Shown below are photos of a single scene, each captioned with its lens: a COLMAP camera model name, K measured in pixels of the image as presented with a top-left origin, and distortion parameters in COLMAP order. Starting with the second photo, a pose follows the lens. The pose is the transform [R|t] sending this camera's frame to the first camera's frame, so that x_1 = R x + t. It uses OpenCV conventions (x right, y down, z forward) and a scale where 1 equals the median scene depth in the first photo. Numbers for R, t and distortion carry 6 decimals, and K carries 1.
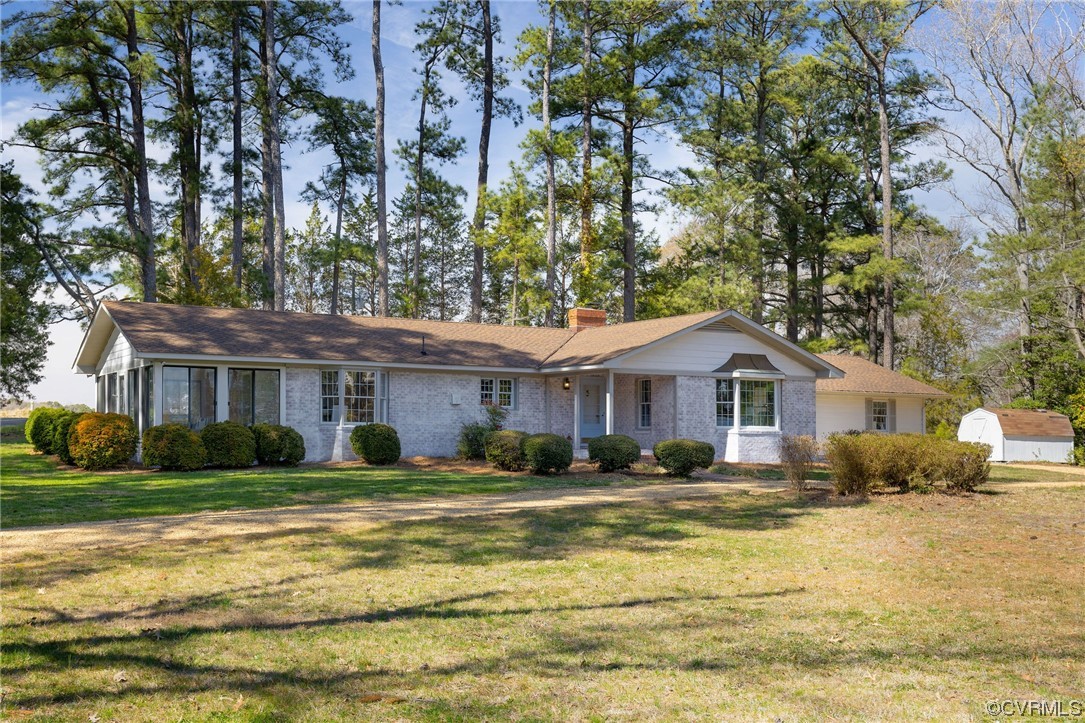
lens RADIAL K [[995.2, 0, 542.5], [0, 995.2, 361.5], [0, 0, 1]] dist [0.004875, 0.001255]
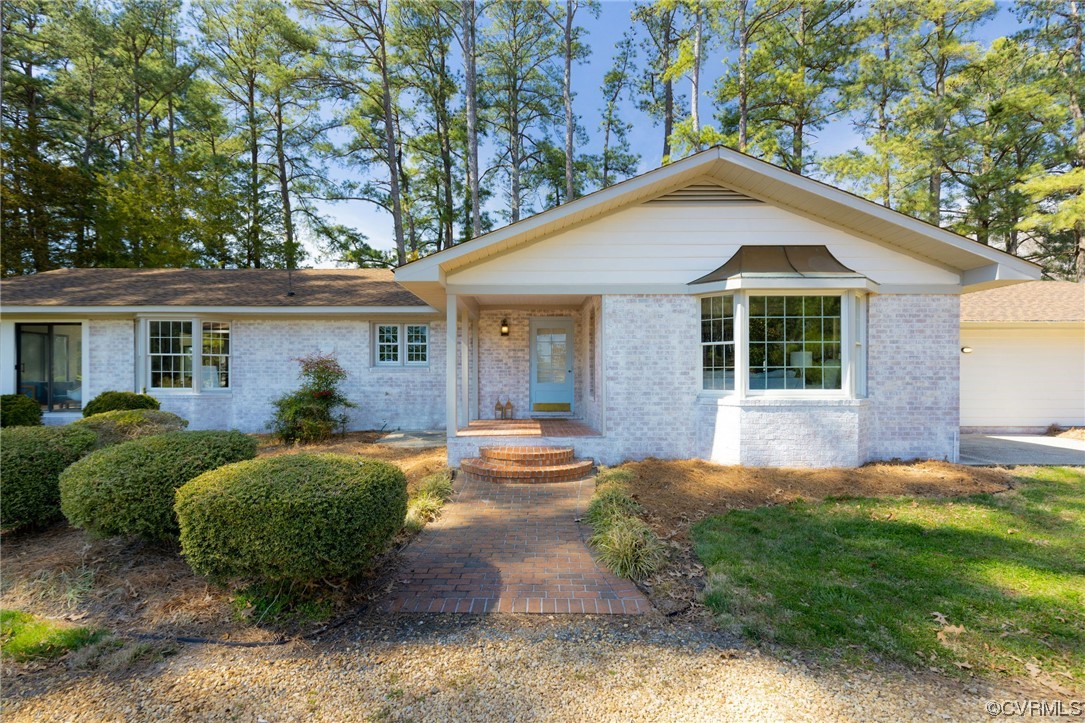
lens RADIAL K [[488.9, 0, 544.2], [0, 488.9, 378.1], [0, 0, 1]] dist [-0.000041, -0.000066]
pose [[0.876636, -0.009341, -0.481063, 0.225016], [0.043354, 0.997278, 0.059638, 0.039979], [0.479197, -0.073137, 0.874655, 0.736332]]
